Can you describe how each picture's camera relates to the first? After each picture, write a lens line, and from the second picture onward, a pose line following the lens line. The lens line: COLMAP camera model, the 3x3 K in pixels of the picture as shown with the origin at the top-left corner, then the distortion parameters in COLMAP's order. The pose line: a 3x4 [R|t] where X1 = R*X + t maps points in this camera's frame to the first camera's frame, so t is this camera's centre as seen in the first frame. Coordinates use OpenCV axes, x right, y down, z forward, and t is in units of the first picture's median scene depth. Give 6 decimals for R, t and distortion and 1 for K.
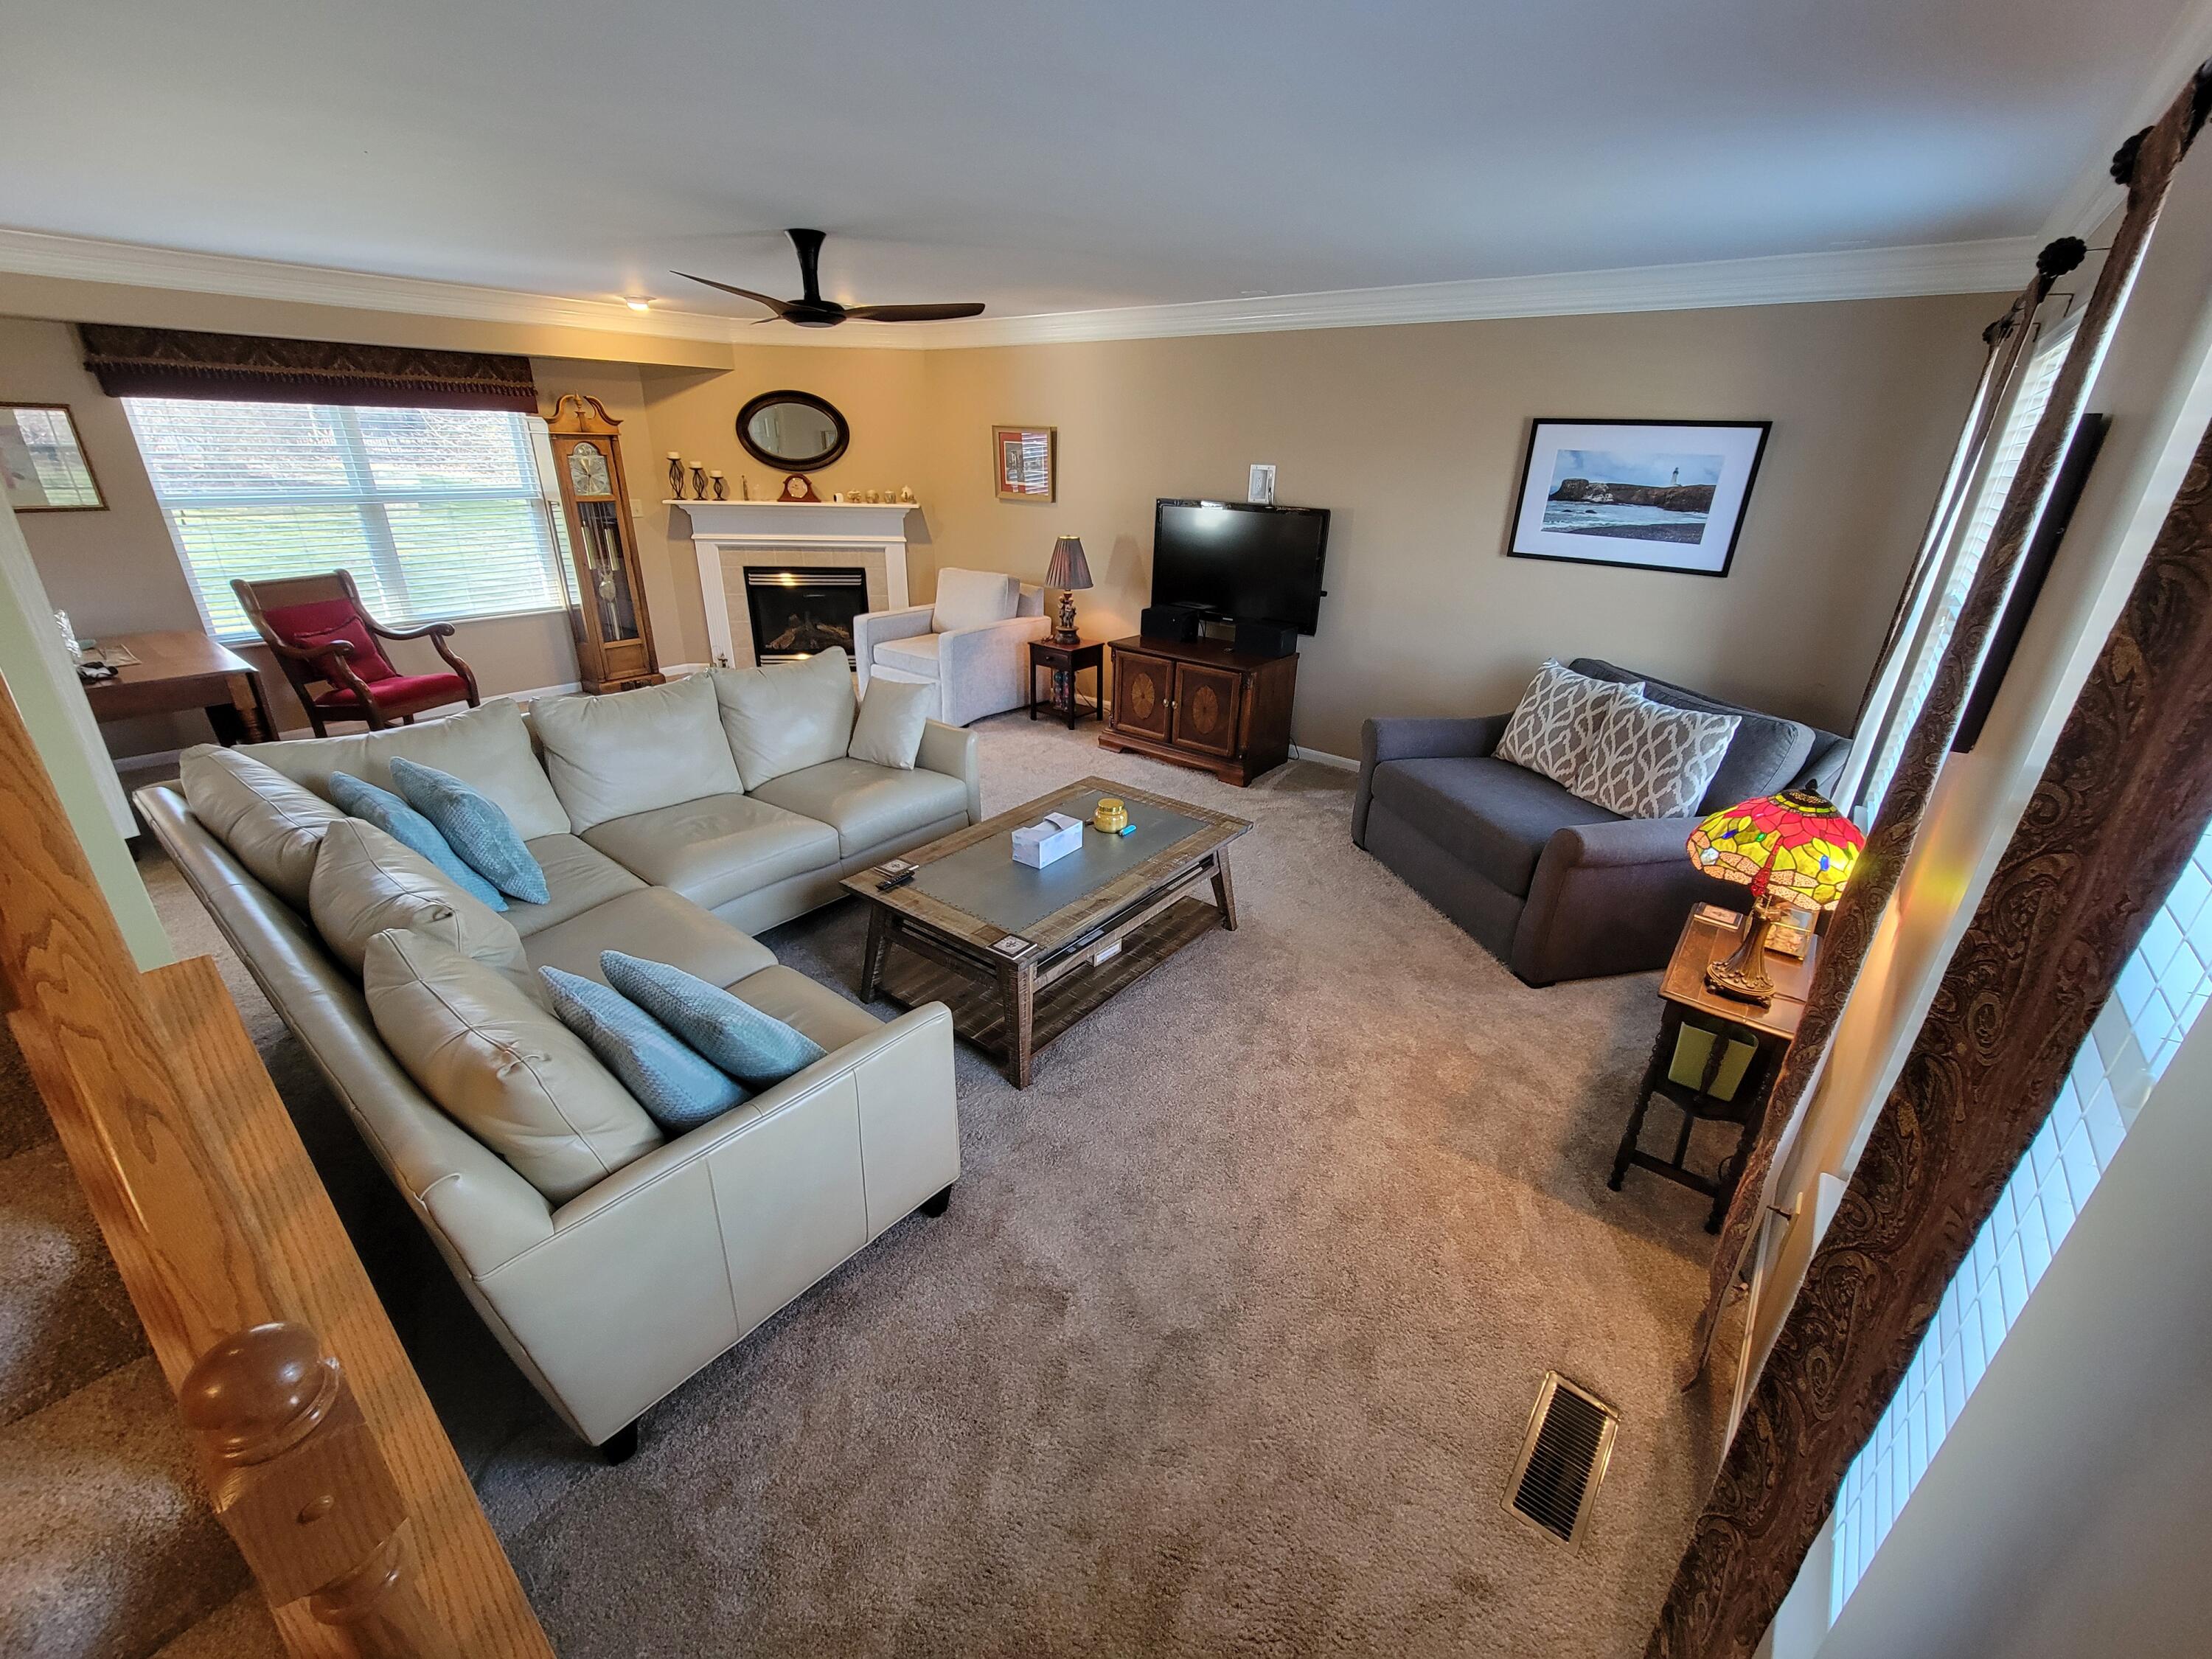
lens RADIAL K [[906.3, 0, 1106.0], [0, 906.3, 829.5], [0, 0, 1]] dist [0.001284, 0.001273]
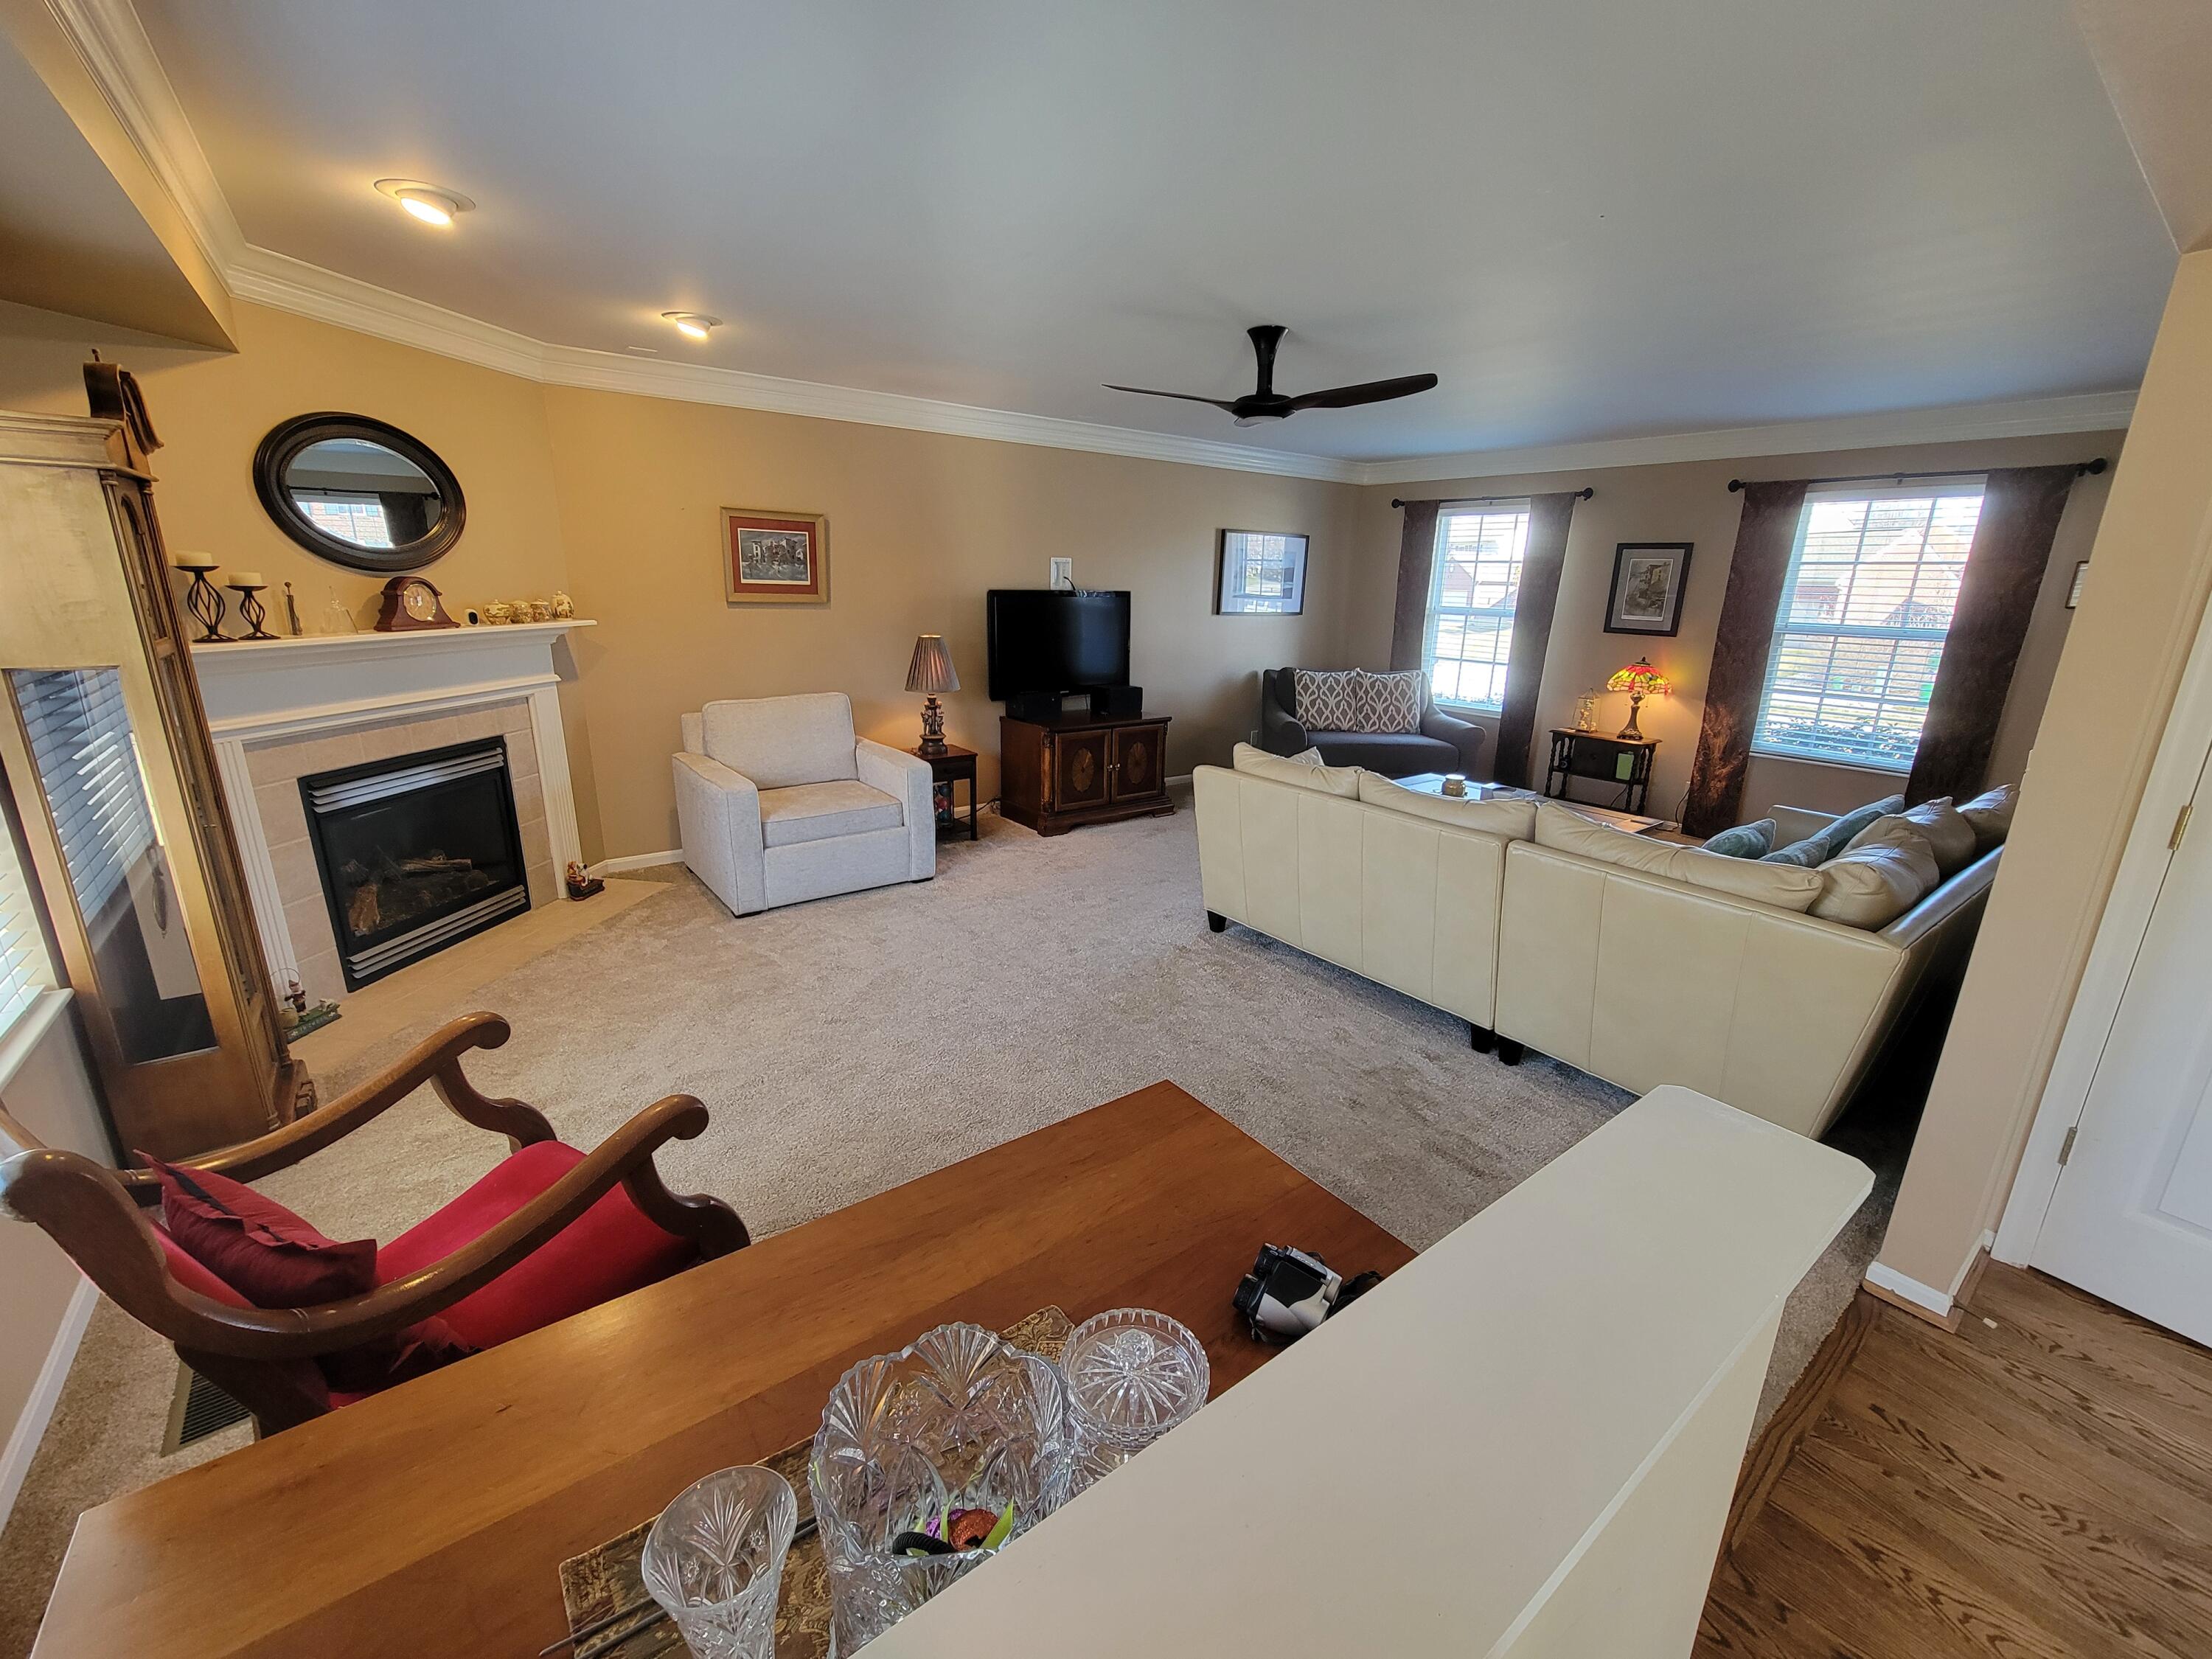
lens RADIAL K [[906.3, 0, 1106.0], [0, 906.3, 829.5], [0, 0, 1]] dist [0.001284, 0.001273]
pose [[0.253532, -0.276529, 0.926959, -0.863444], [0.370039, 0.913108, 0.171188, -0.233895], [-0.893752, 0.299610, 0.333829, 0.595895]]
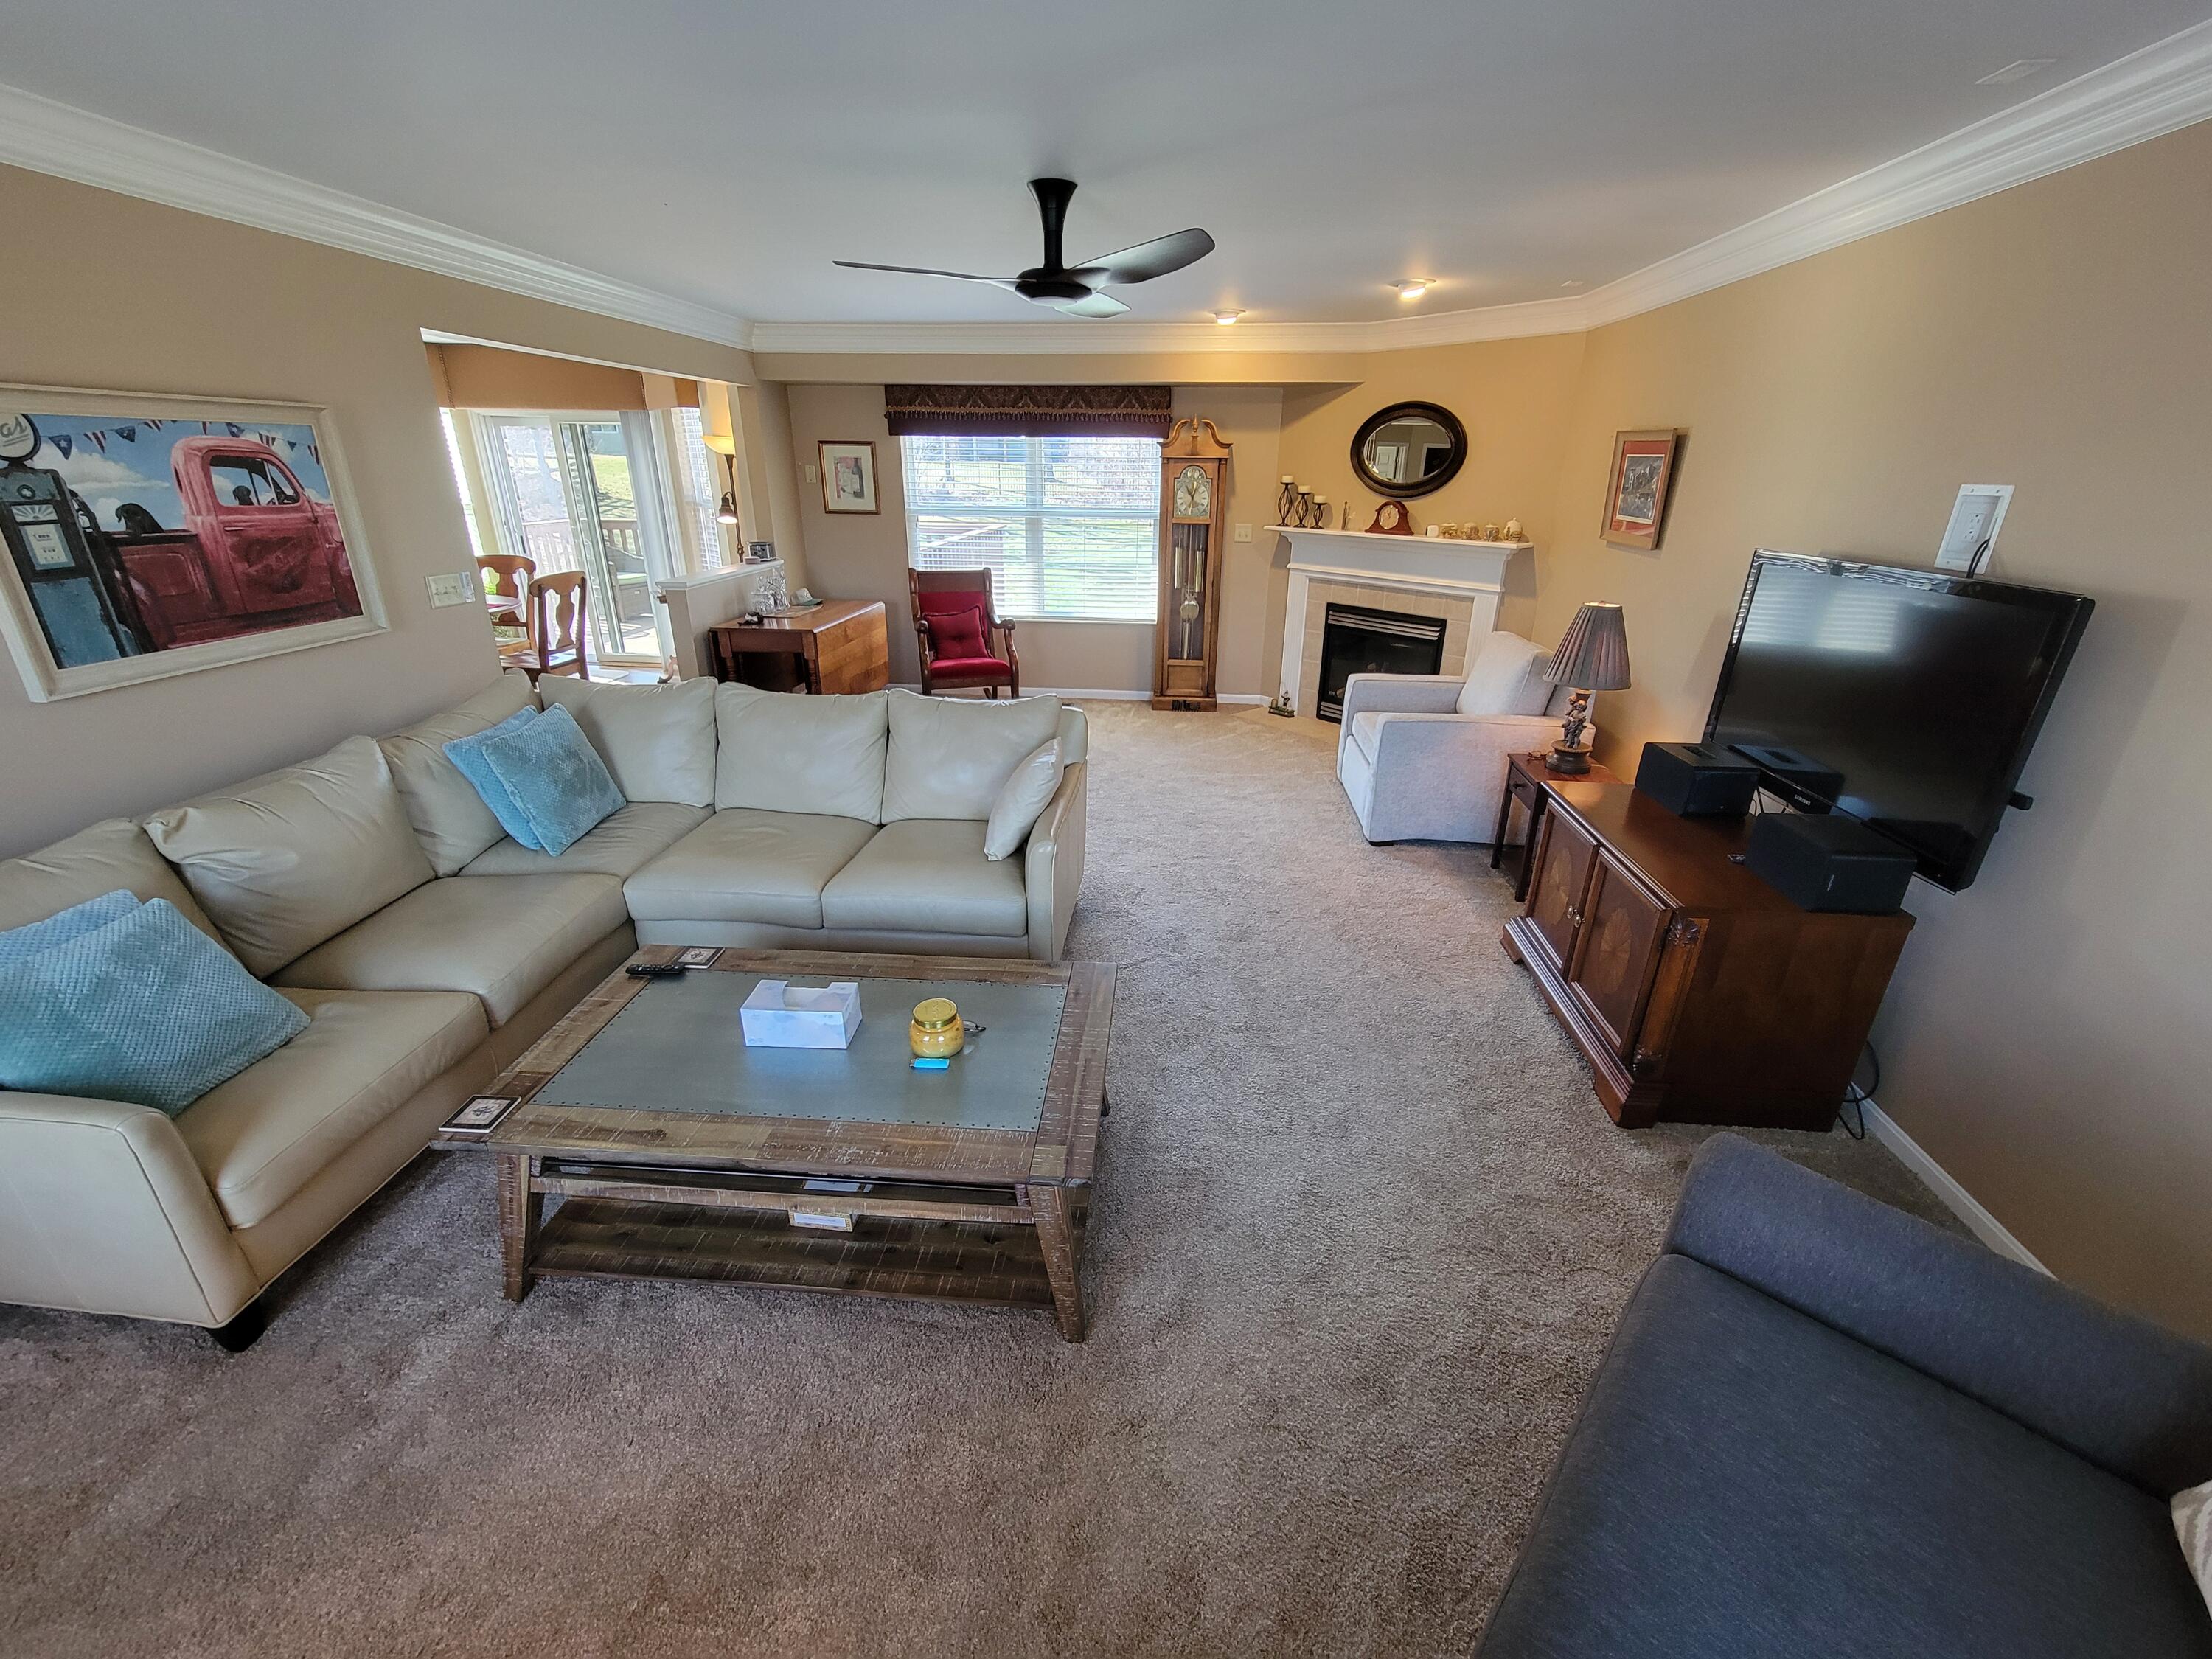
lens RADIAL K [[906.3, 0, 1106.0], [0, 906.3, 829.5], [0, 0, 1]] dist [0.001284, 0.001273]
pose [[0.553965, 0.296665, -0.777890, 0.286533], [-0.326228, 0.936987, 0.125020, -0.144537], [0.765962, 0.184513, 0.615838, 0.387510]]
